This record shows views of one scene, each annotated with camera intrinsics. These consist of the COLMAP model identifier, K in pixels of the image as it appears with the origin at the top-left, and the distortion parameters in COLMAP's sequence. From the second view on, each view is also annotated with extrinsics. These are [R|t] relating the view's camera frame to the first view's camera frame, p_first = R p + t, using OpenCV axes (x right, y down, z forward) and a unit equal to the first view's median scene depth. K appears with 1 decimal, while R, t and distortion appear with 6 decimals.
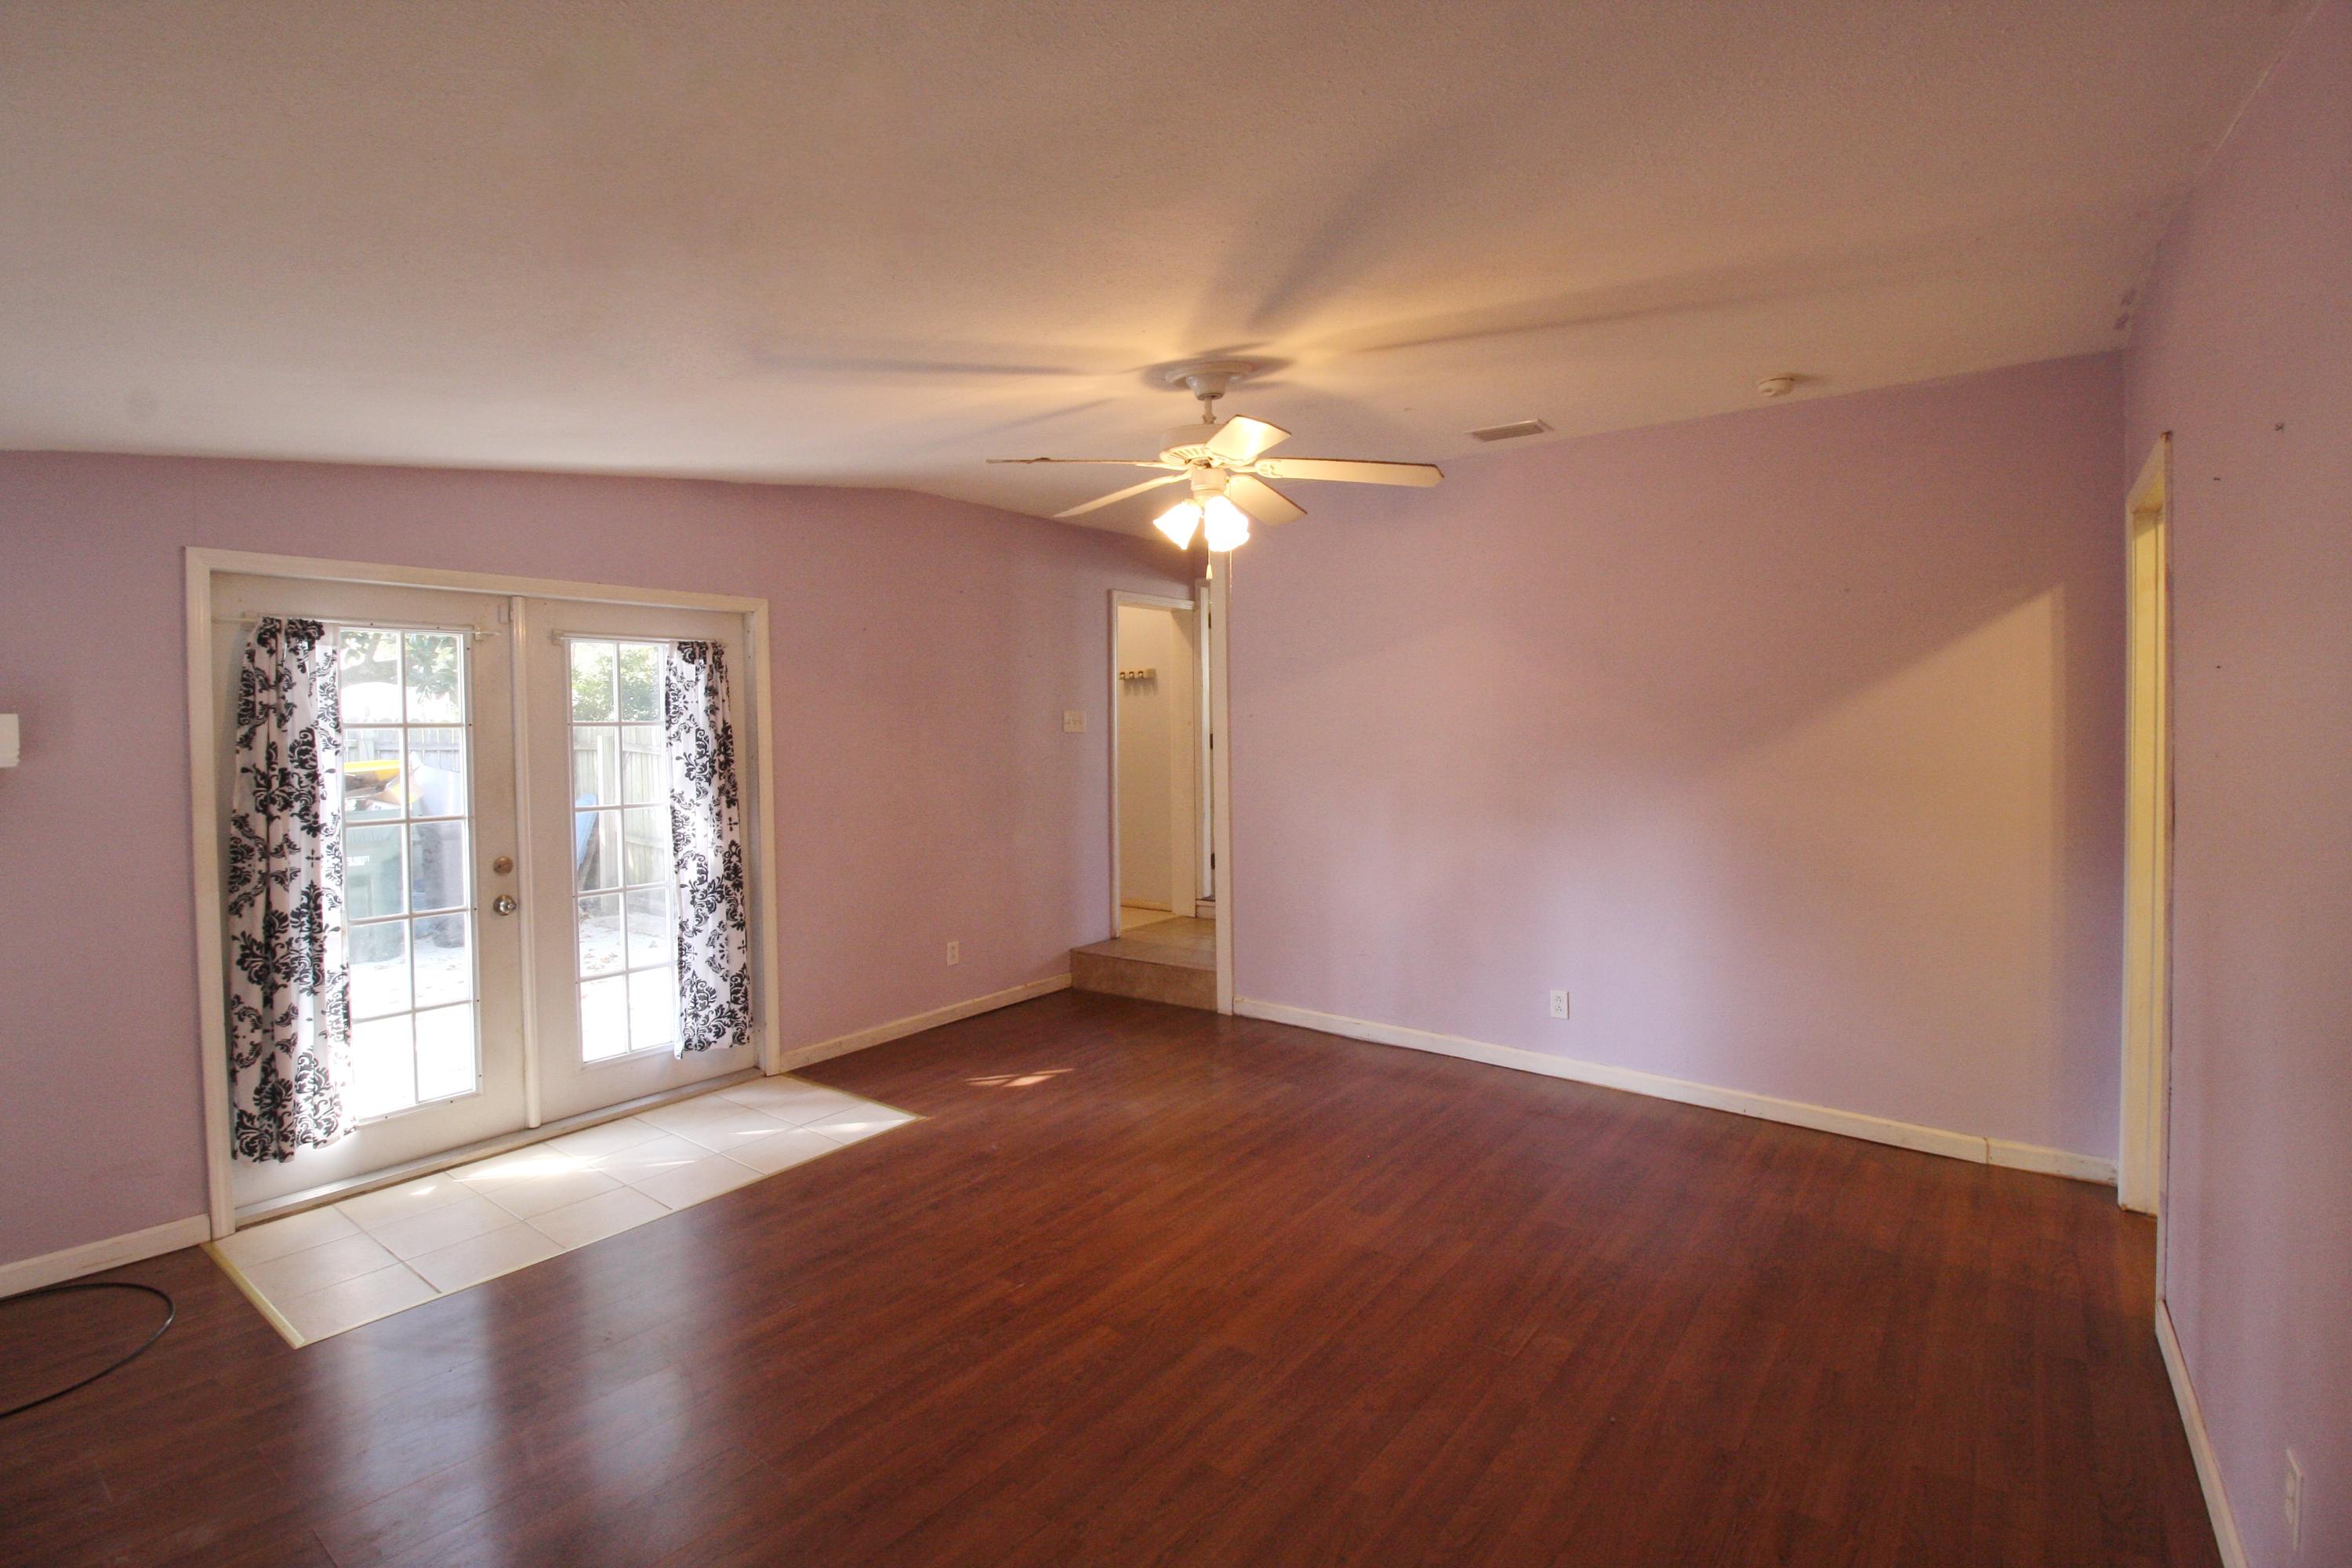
lens RADIAL K [[1085.2, 0, 1185.9], [0, 1085.2, 751.9], [0, 0, 1]] dist [-0.005736, -0.009802]
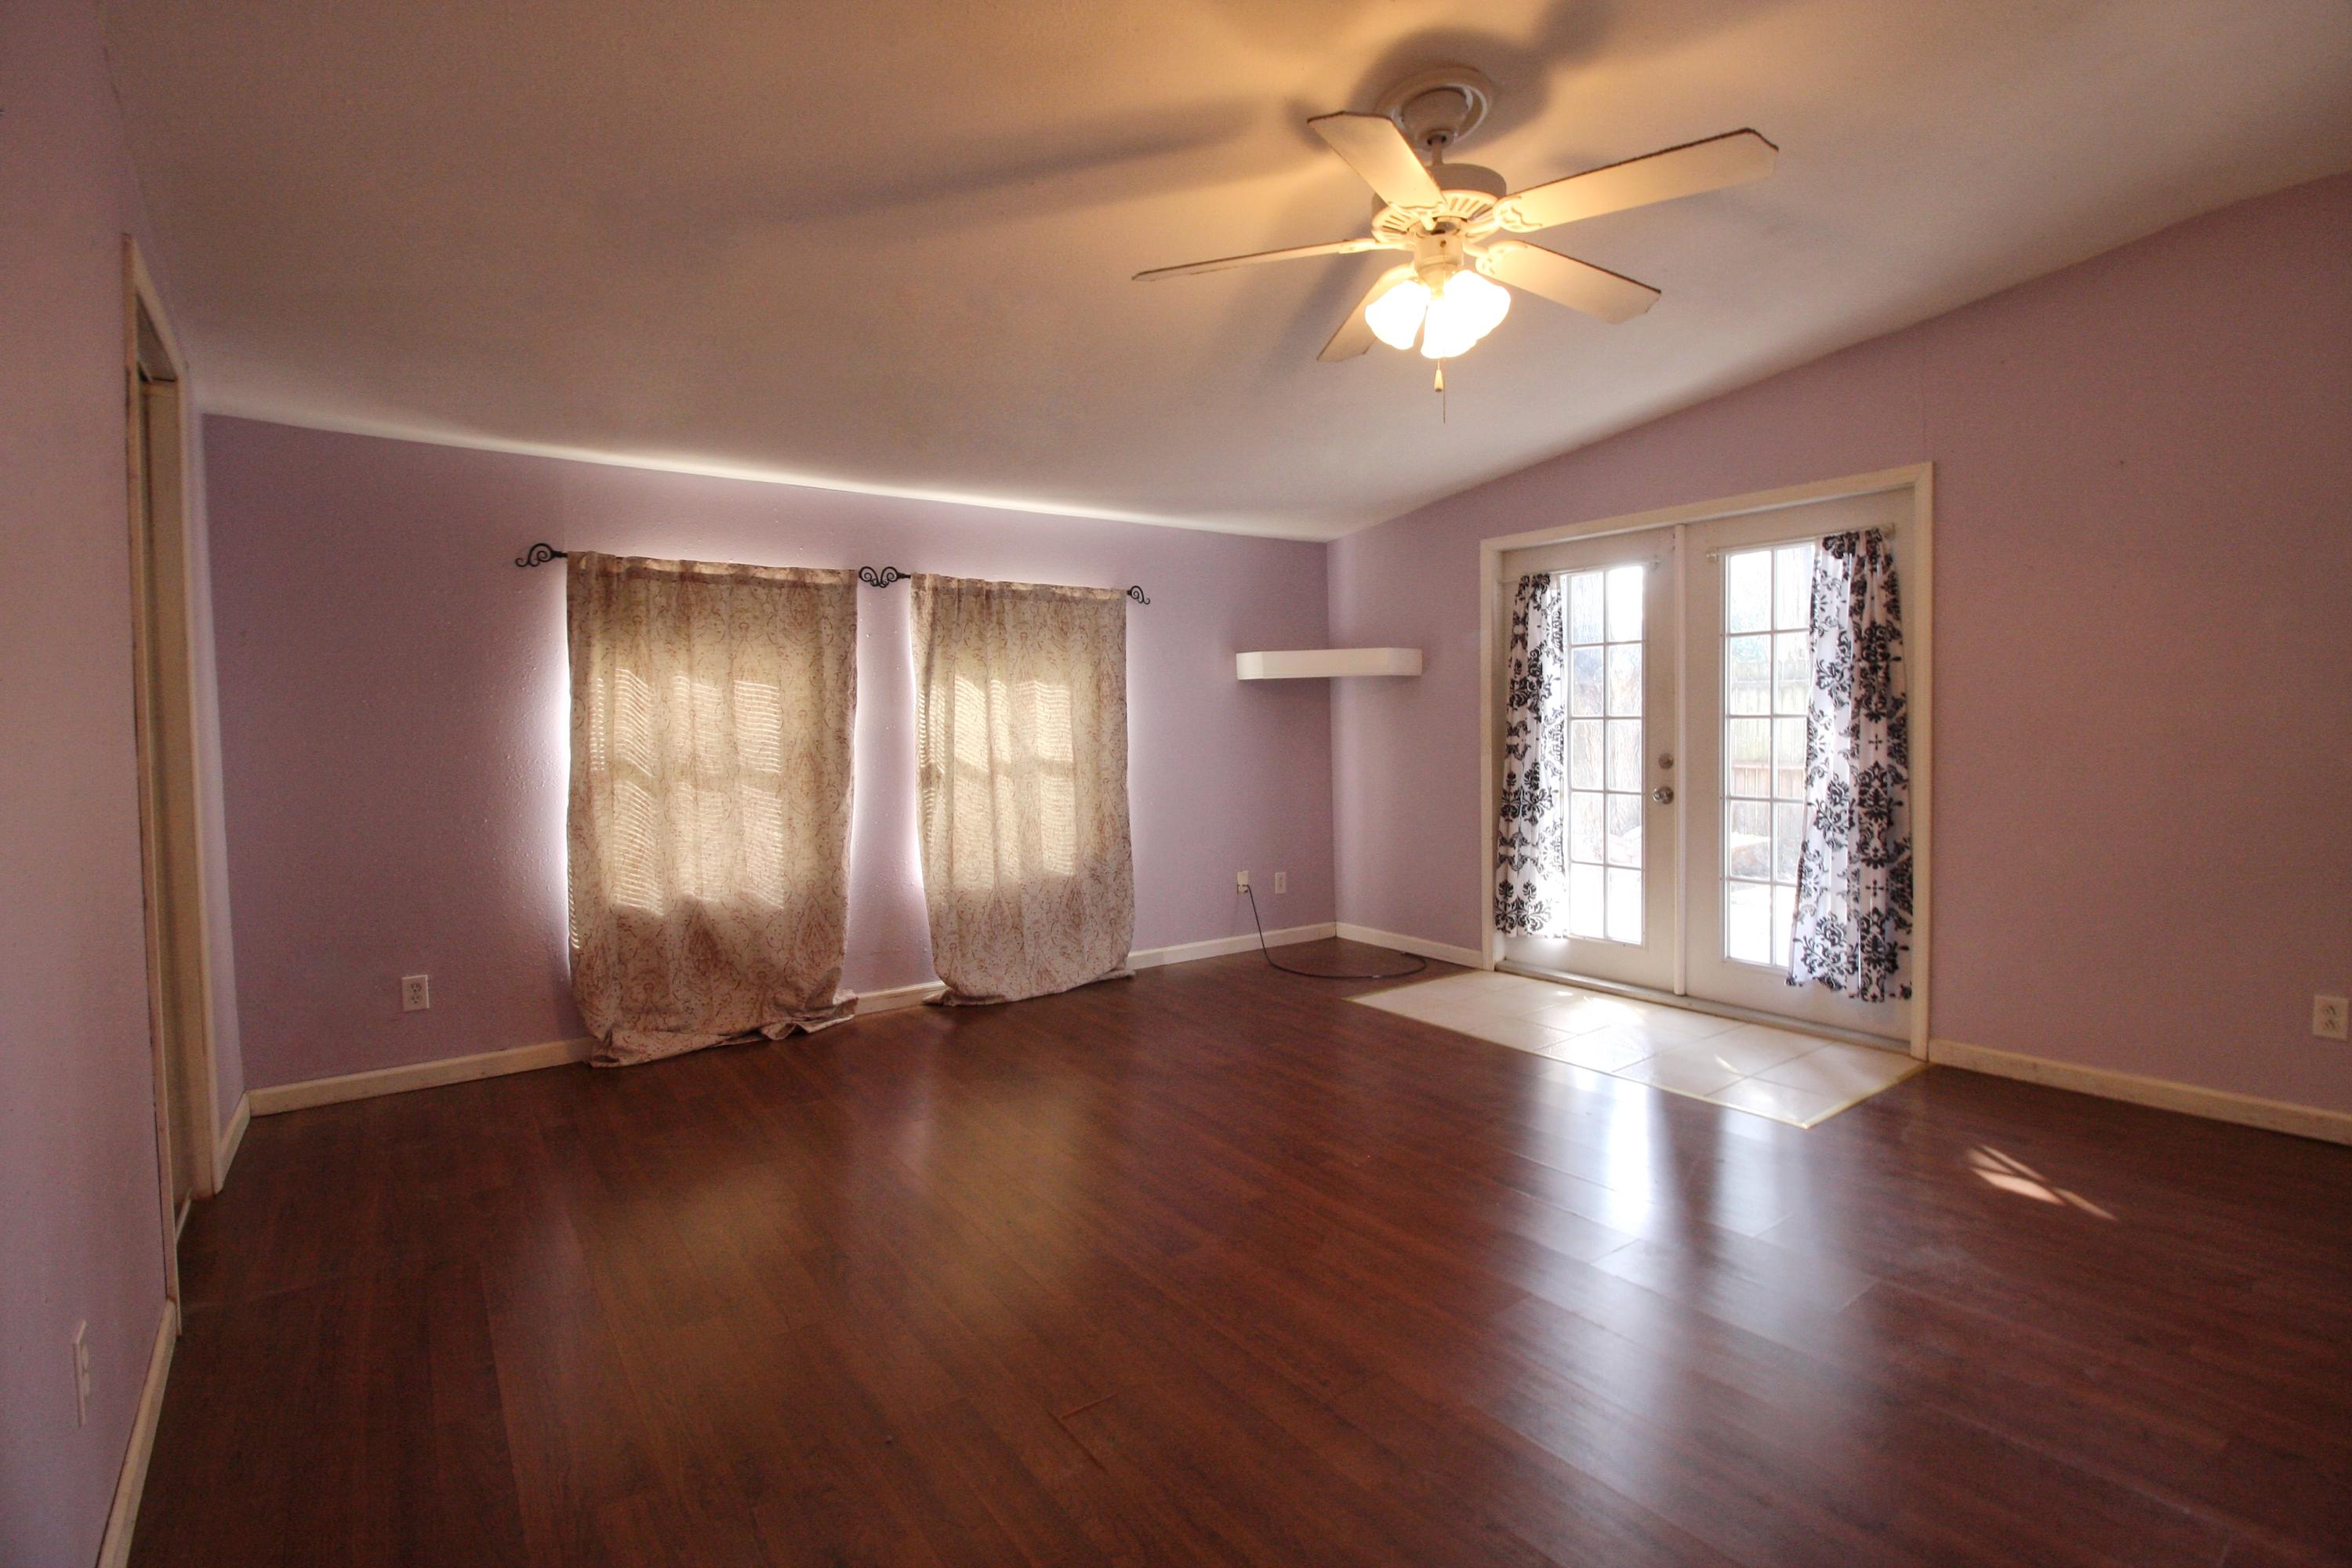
lens RADIAL K [[1085.2, 0, 1185.9], [0, 1085.2, 751.9], [0, 0, 1]] dist [-0.005736, -0.009802]
pose [[-0.282087, 0.043201, -0.958416, 0.571274], [-0.006587, 0.998875, 0.046963, 0.040072], [0.959366, 0.019561, -0.281485, 0.756860]]
